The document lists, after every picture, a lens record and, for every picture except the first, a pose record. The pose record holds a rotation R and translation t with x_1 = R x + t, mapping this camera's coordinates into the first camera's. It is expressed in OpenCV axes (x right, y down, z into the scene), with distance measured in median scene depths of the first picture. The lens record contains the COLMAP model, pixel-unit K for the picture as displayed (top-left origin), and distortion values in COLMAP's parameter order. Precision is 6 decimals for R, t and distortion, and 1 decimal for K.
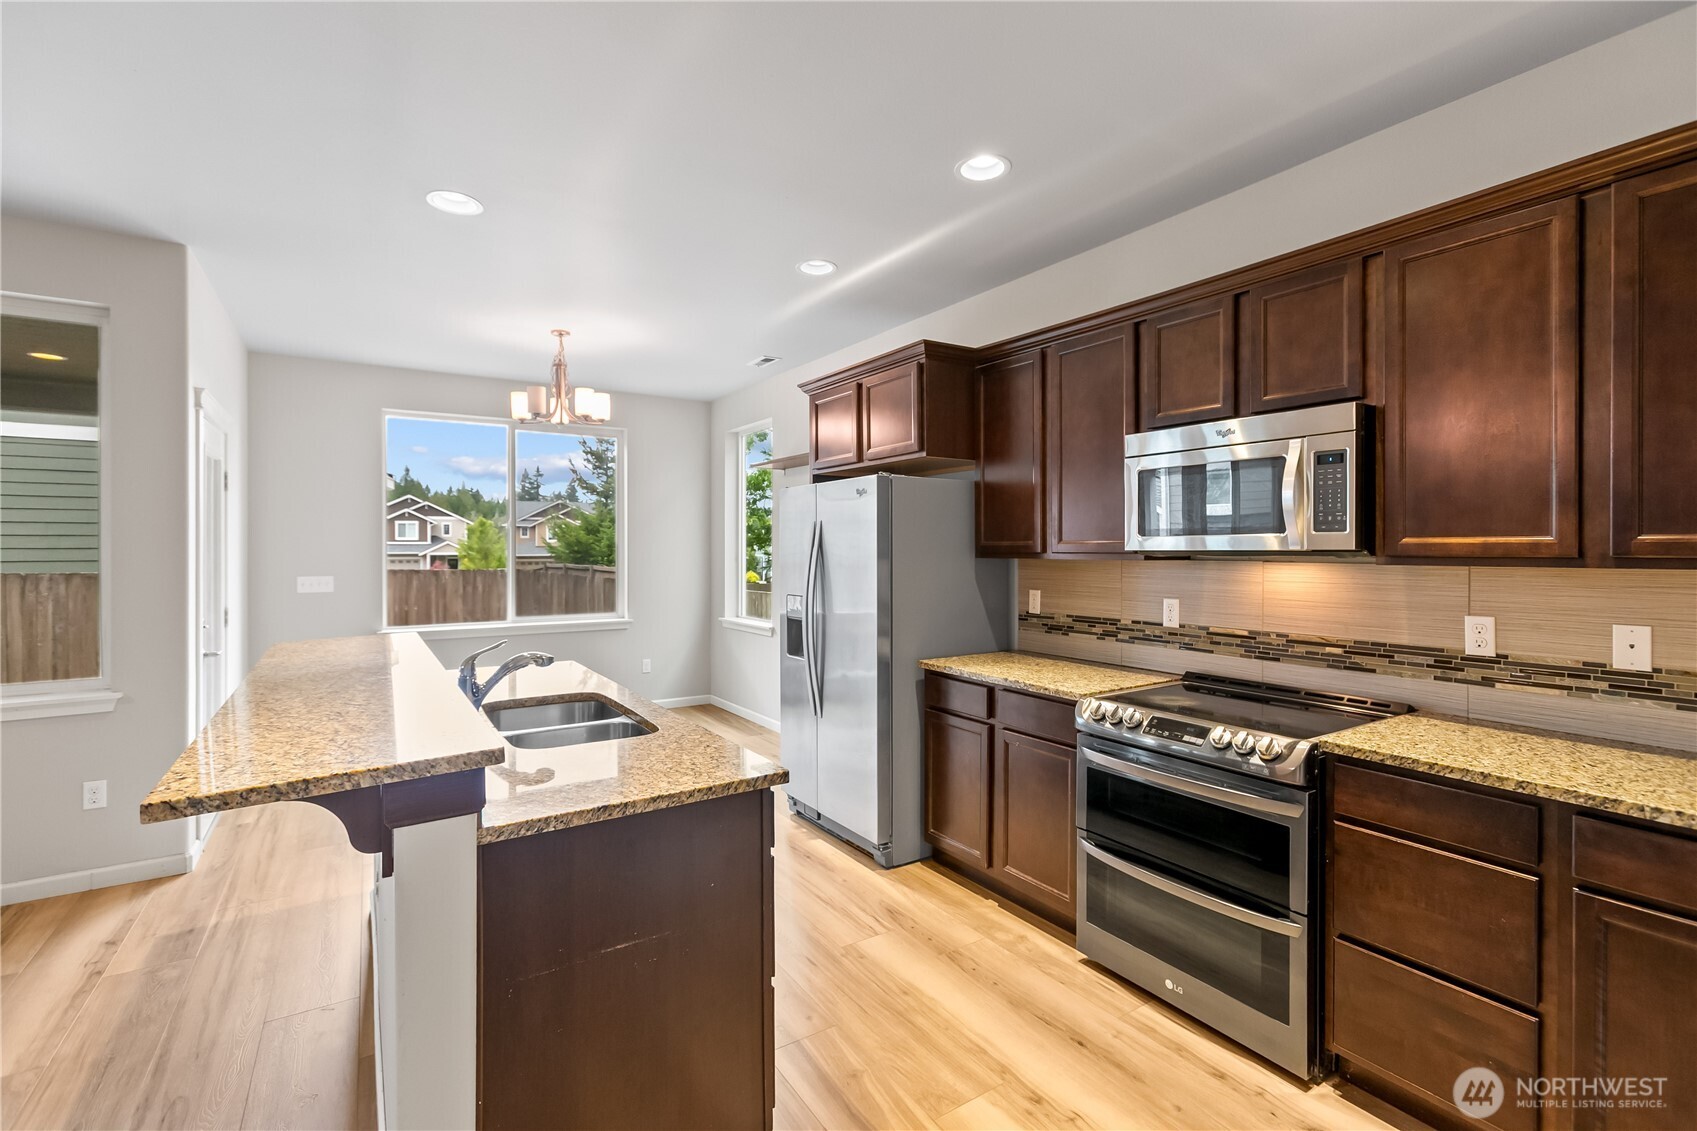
lens RADIAL K [[759.3, 0, 852.2], [0, 759.3, 550.3], [0, 0, 1]] dist [-0.017125, 0.012830]
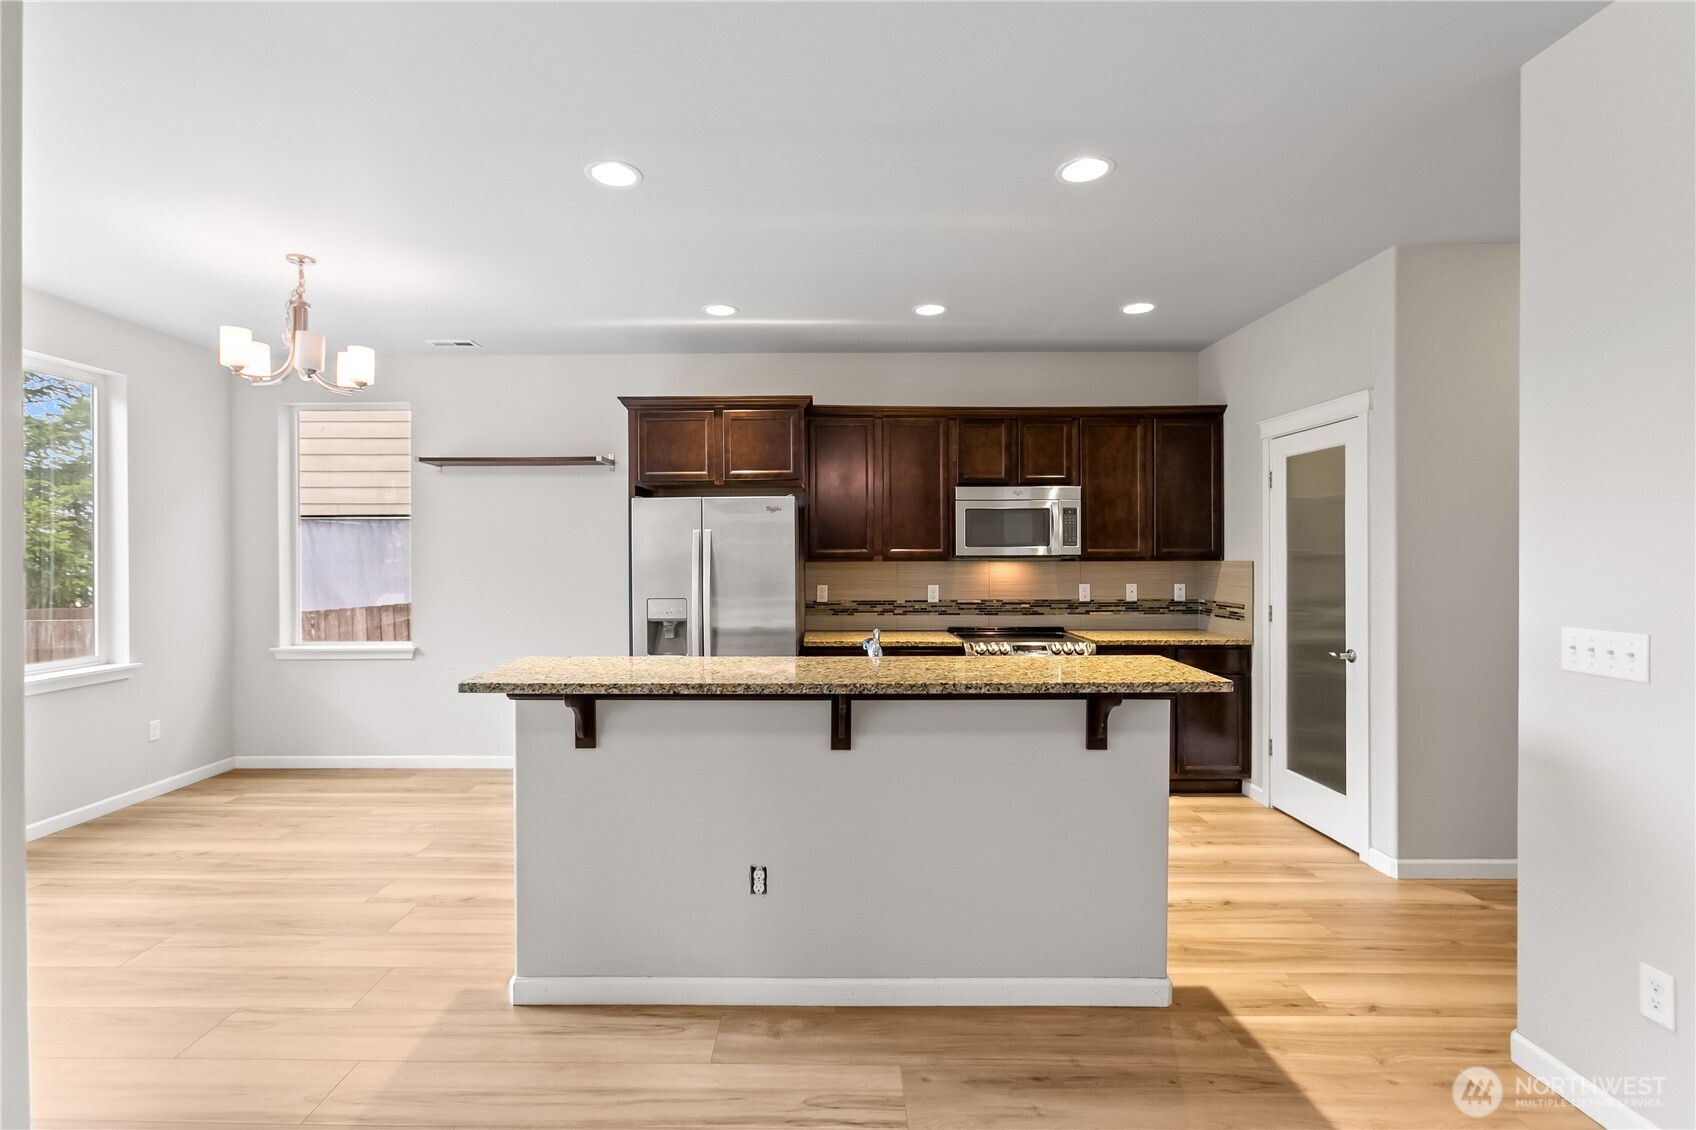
lens RADIAL K [[770.1, 0, 818.3], [0, 770.1, 560.6], [0, 0, 1]] dist [-0.009464, 0.000840]
pose [[0.554826, -0.007362, 0.831934, -1.209801], [0.004795, 0.999973, 0.005651, 0.000234], [-0.831952, 0.000854, 0.554846, 0.301752]]
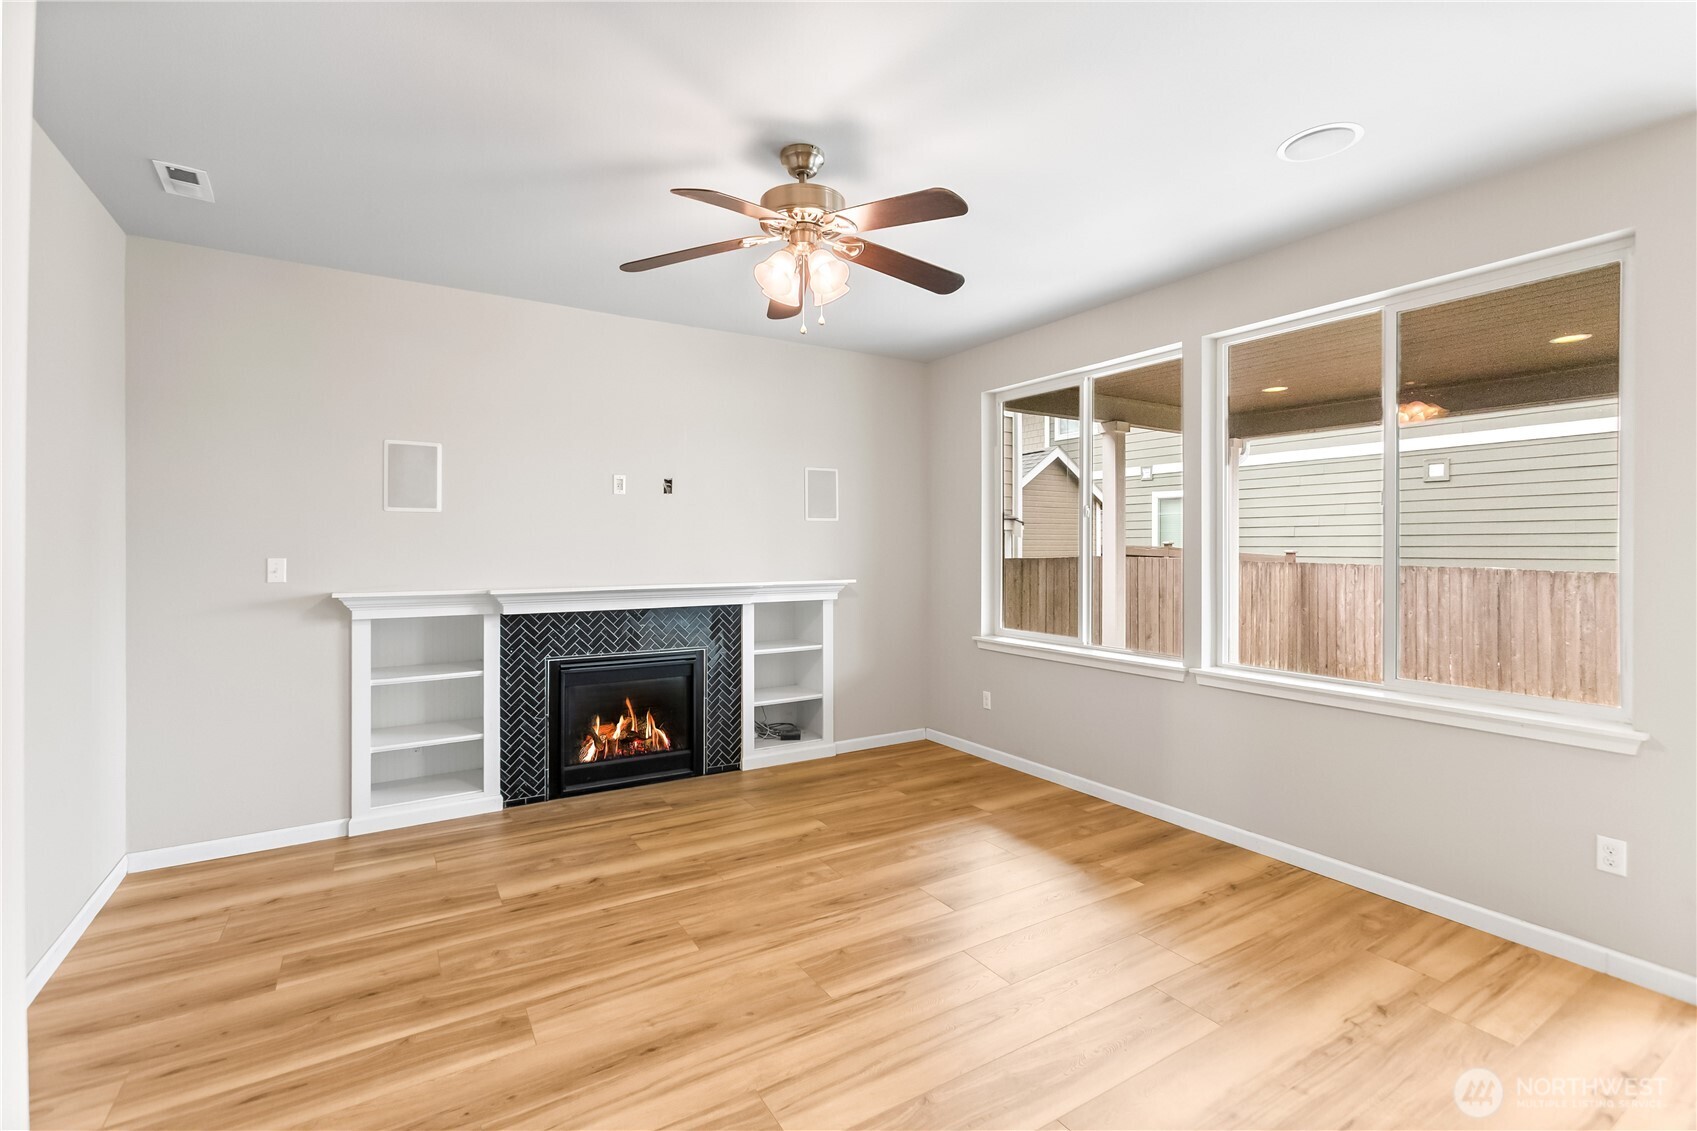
lens RADIAL K [[759.3, 0, 852.2], [0, 759.3, 550.3], [0, 0, 1]] dist [-0.017125, 0.012830]
pose [[-0.014837, 0.003460, -0.999884, -0.228203], [-0.001721, 0.999992, 0.003486, 0.004210], [0.999888, 0.001773, -0.014831, 0.249749]]
